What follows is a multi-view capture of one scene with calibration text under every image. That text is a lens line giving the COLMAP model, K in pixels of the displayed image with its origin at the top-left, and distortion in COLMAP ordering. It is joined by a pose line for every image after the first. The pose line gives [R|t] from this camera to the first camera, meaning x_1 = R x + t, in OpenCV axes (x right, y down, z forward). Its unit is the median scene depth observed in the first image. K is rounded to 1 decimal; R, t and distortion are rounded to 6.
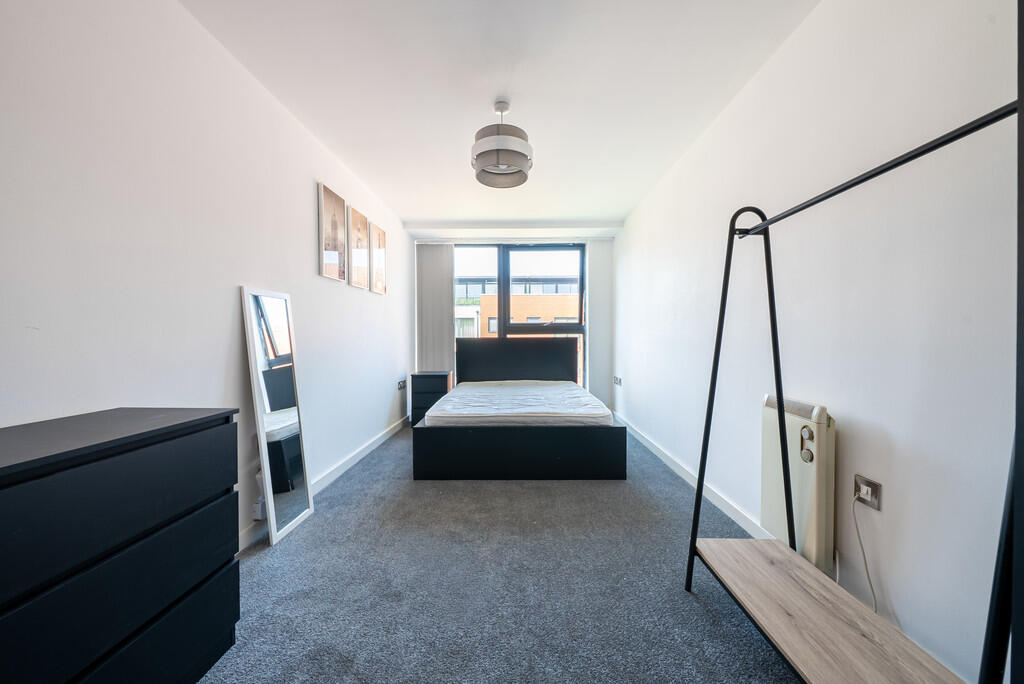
lens RADIAL K [[373.1, 0, 514.3], [0, 373.1, 342.7], [0, 0, 1]] dist [-0.008388, 0.000408]
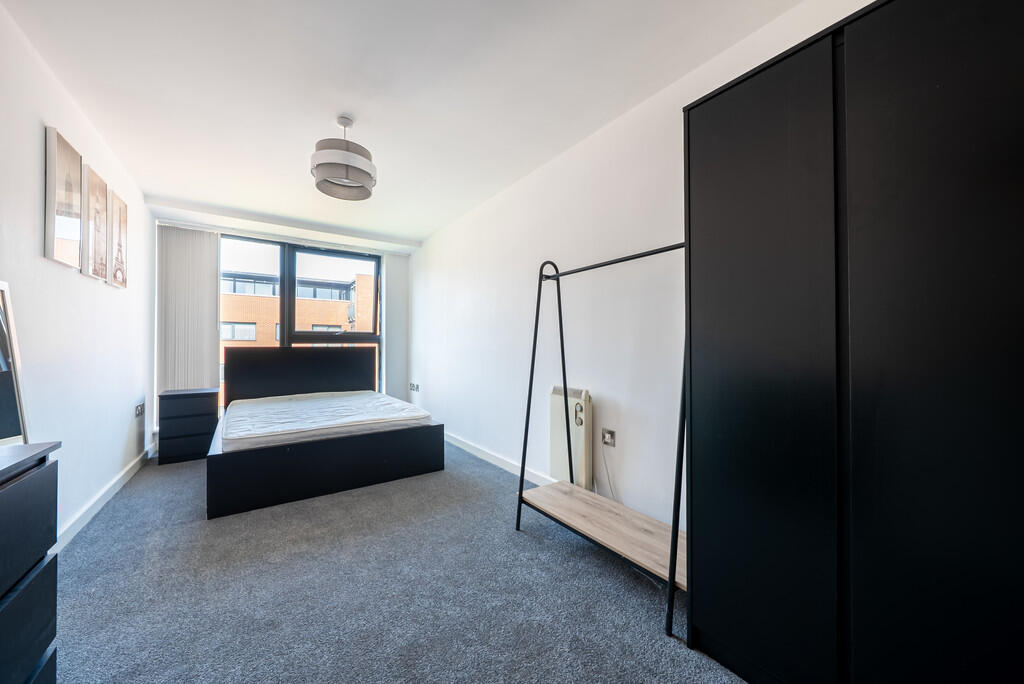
lens RADIAL K [[373.1, 0, 514.3], [0, 373.1, 342.7], [0, 0, 1]] dist [-0.008388, 0.000408]
pose [[0.804075, 0.008687, 0.594464, -0.233603], [0.006157, 0.999718, -0.022936, -0.000200], [-0.594496, 0.022103, 0.803795, -0.077344]]
